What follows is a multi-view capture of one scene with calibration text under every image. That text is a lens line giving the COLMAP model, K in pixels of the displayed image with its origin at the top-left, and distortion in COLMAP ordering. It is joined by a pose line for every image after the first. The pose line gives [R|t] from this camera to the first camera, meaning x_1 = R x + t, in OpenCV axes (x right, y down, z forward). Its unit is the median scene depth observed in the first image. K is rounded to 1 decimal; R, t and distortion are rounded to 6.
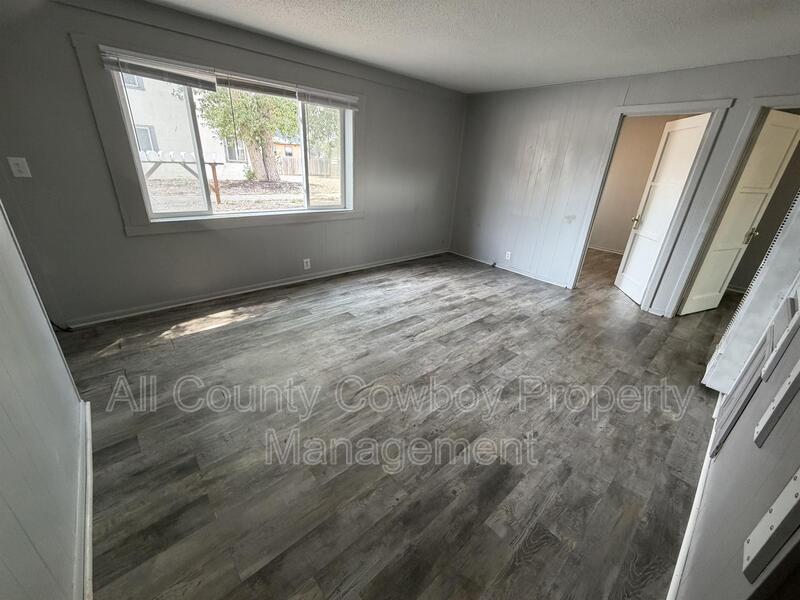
lens RADIAL K [[318.7, 0, 397.9], [0, 318.7, 299.9], [0, 0, 1]] dist [-0.000982, 0.000045]
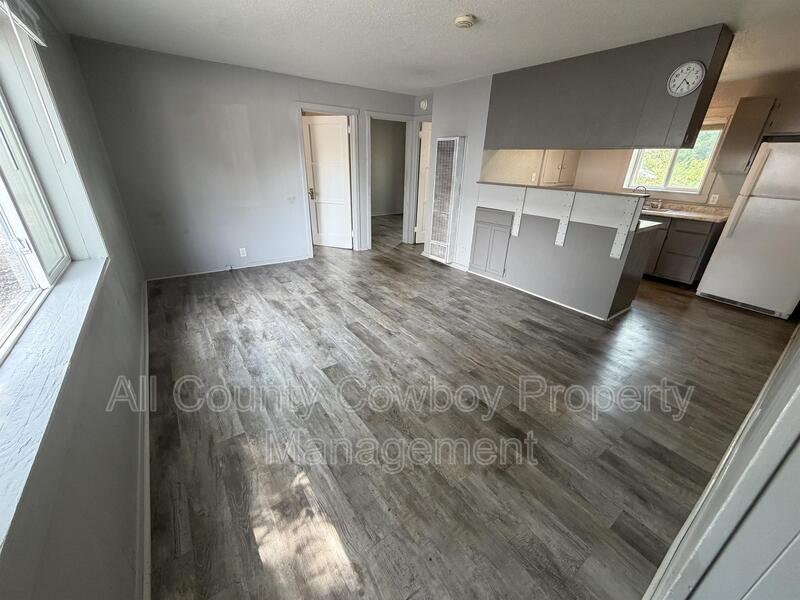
lens RADIAL K [[318.7, 0, 397.9], [0, 318.7, 299.9], [0, 0, 1]] dist [-0.000982, 0.000045]
pose [[0.105476, -0.447154, 0.888216, -0.692830], [0.372196, 0.846028, 0.381716, -0.301360], [-0.922142, 0.290329, 0.255665, 0.581630]]
